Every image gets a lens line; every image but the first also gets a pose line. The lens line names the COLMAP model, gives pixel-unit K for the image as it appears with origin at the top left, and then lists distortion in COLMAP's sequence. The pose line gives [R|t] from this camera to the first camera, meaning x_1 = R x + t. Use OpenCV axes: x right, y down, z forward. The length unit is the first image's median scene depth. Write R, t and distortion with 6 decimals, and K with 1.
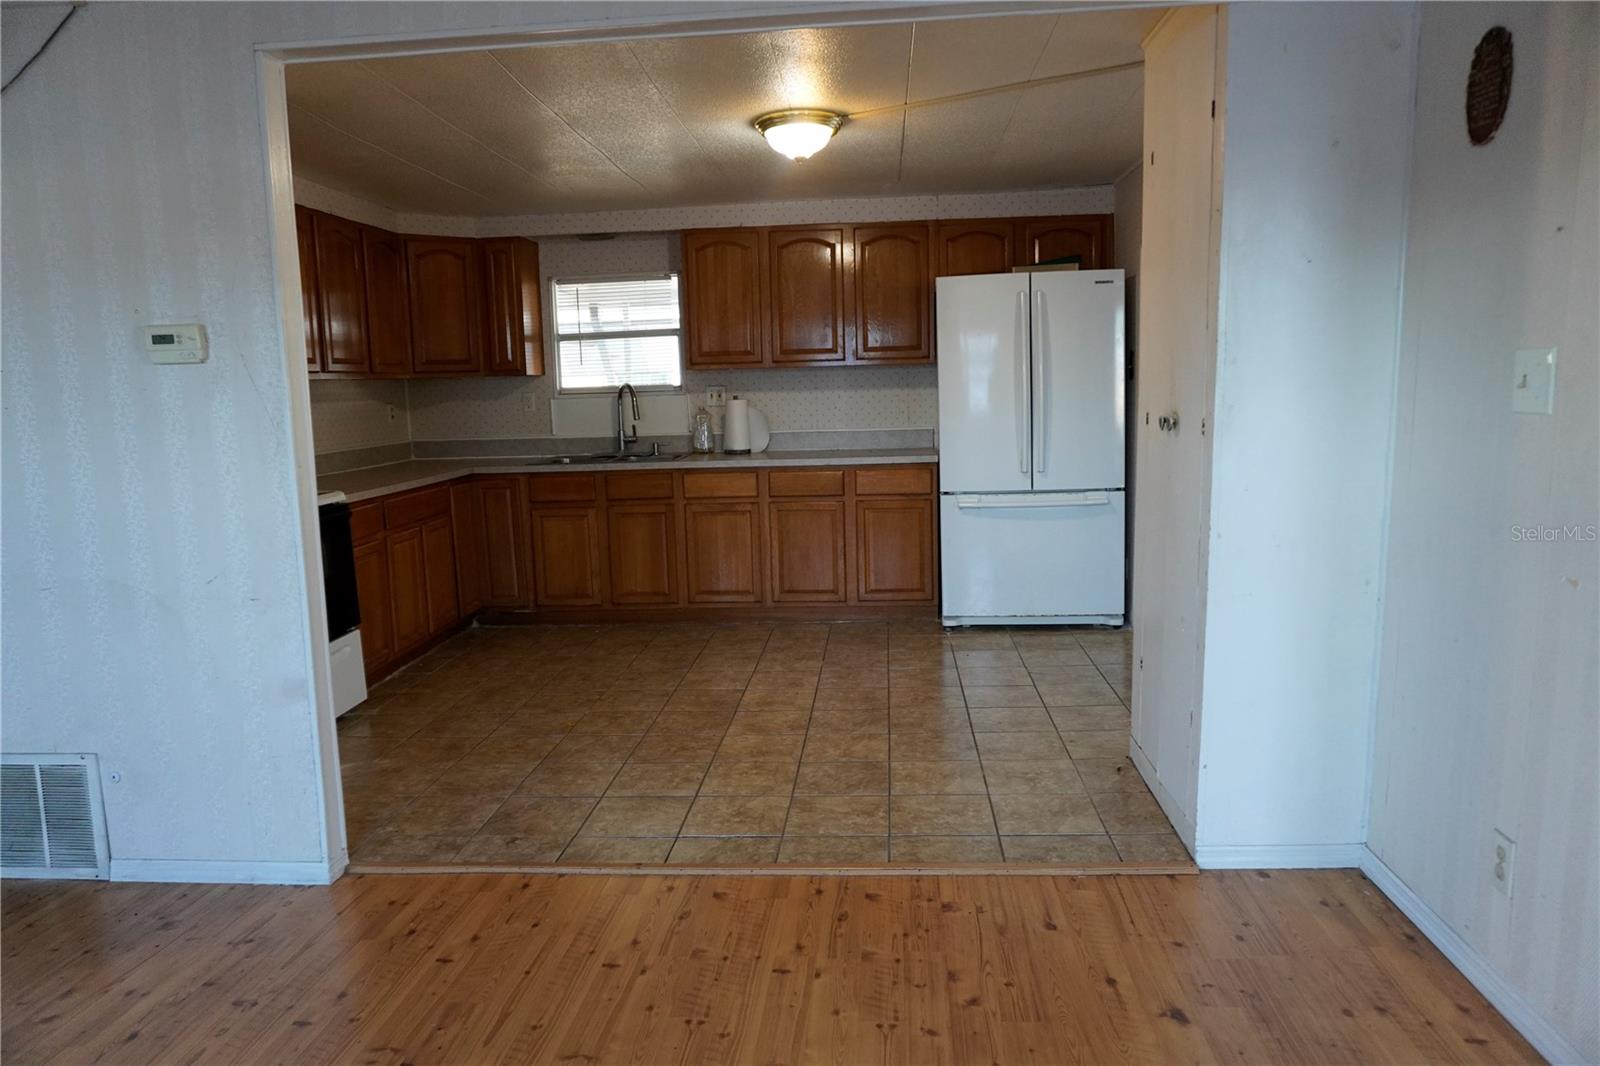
lens RADIAL K [[1068.7, 0, 802.9], [0, 1068.7, 537.3], [0, 0, 1]] dist [-0.041672, 0.026539]
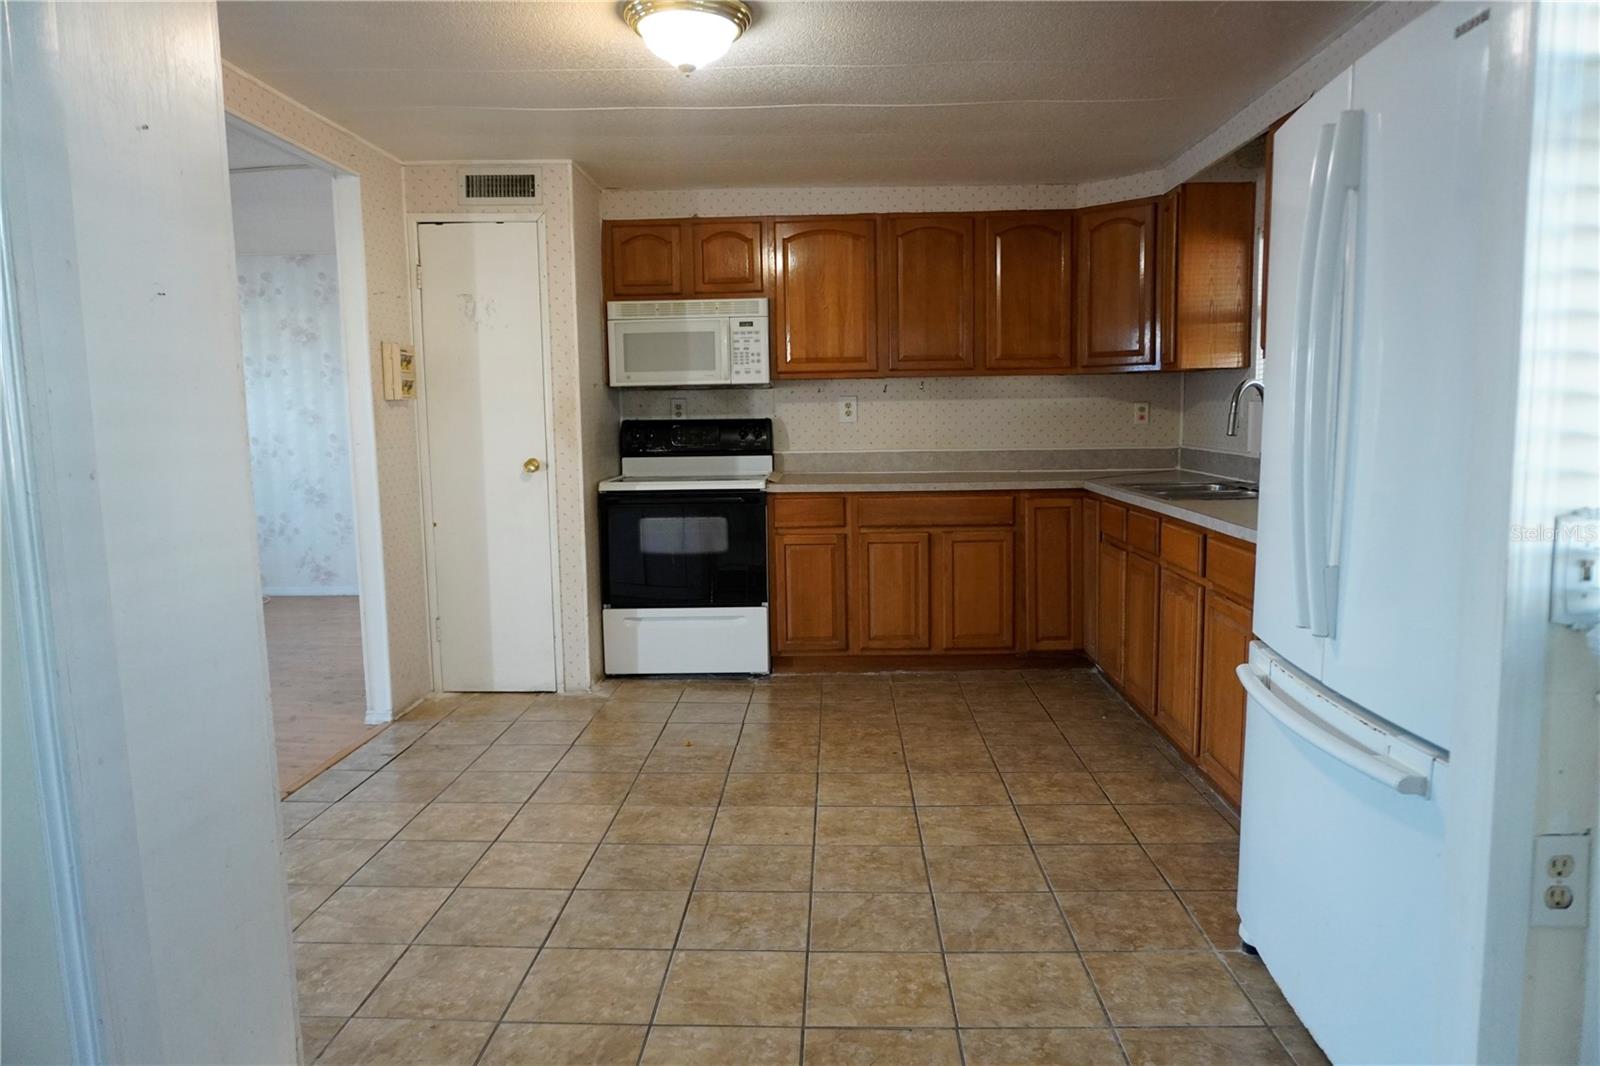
lens RADIAL K [[1068.7, 0, 798.4], [0, 1068.7, 530.3], [0, 0, 1]] dist [-0.041672, 0.026539]
pose [[0.042192, 0.137166, -0.989649, 0.874886], [-0.130213, 0.982838, 0.130670, -0.184681], [0.990588, 0.123352, 0.059329, 1.269017]]
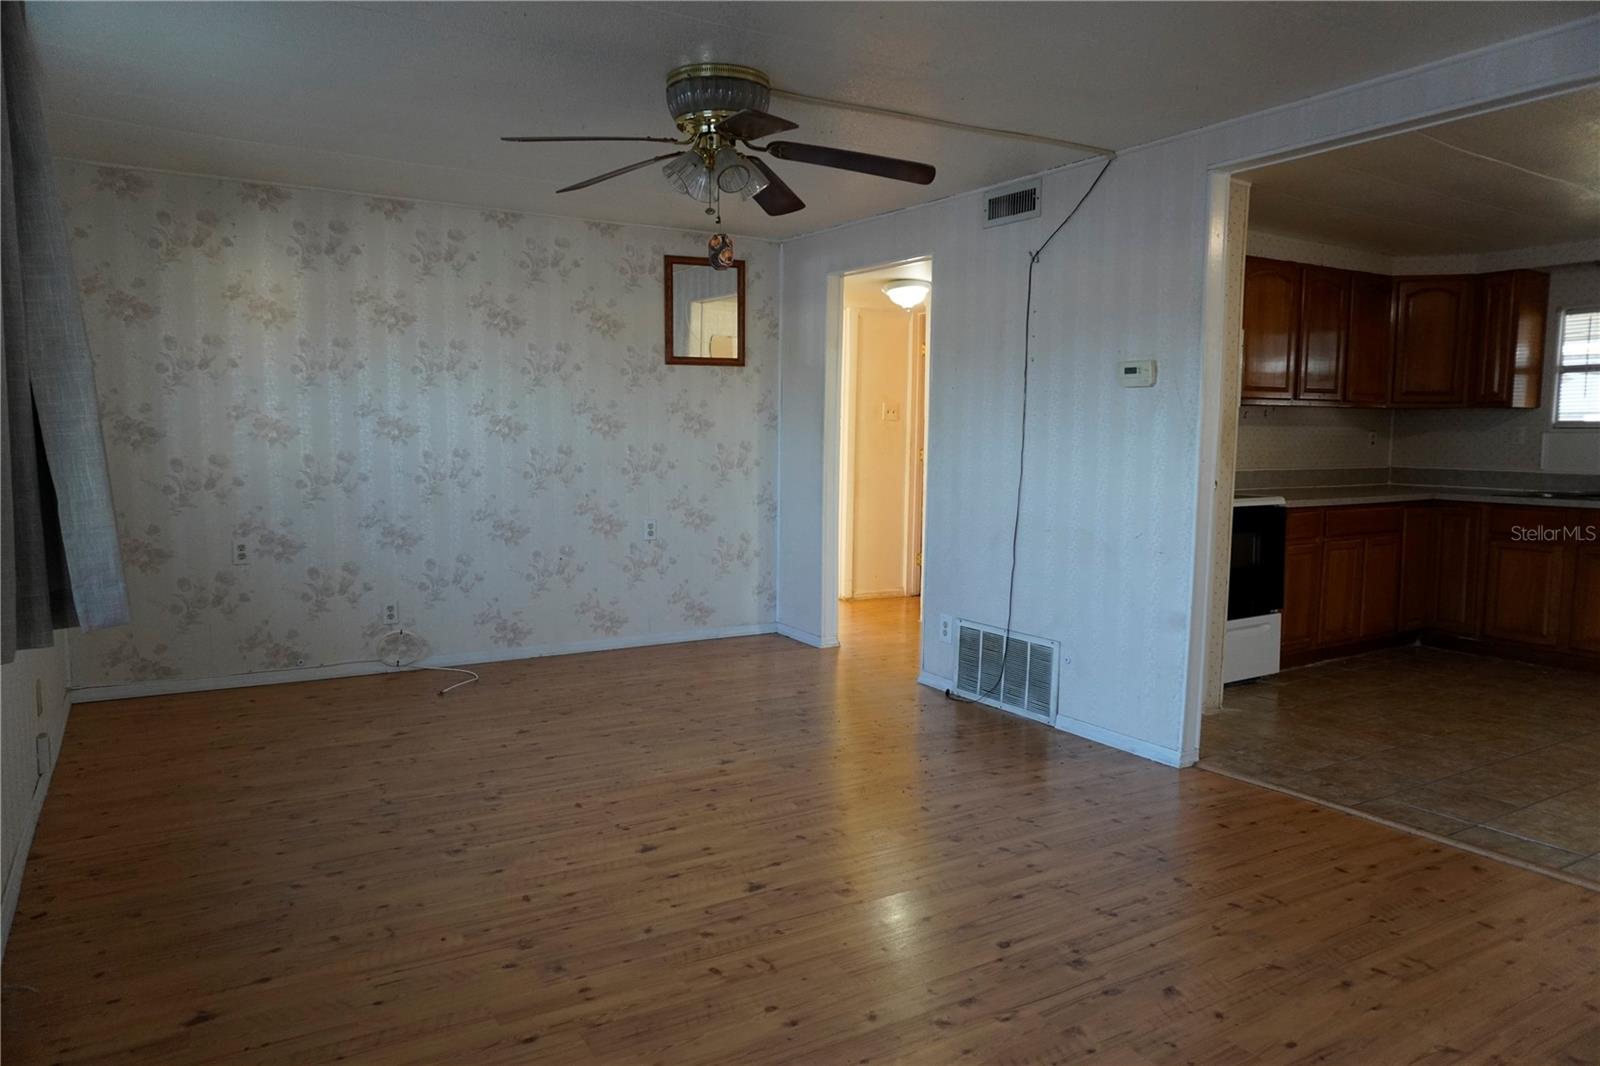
lens RADIAL K [[1068.7, 0, 804.6], [0, 1068.7, 535.9], [0, 0, 1]] dist [-0.041672, 0.026539]
pose [[0.586974, 0.110433, -0.802039, 0.283979], [-0.138133, 0.989788, 0.035191, 0.043229], [0.797735, 0.090132, 0.596235, -0.193318]]
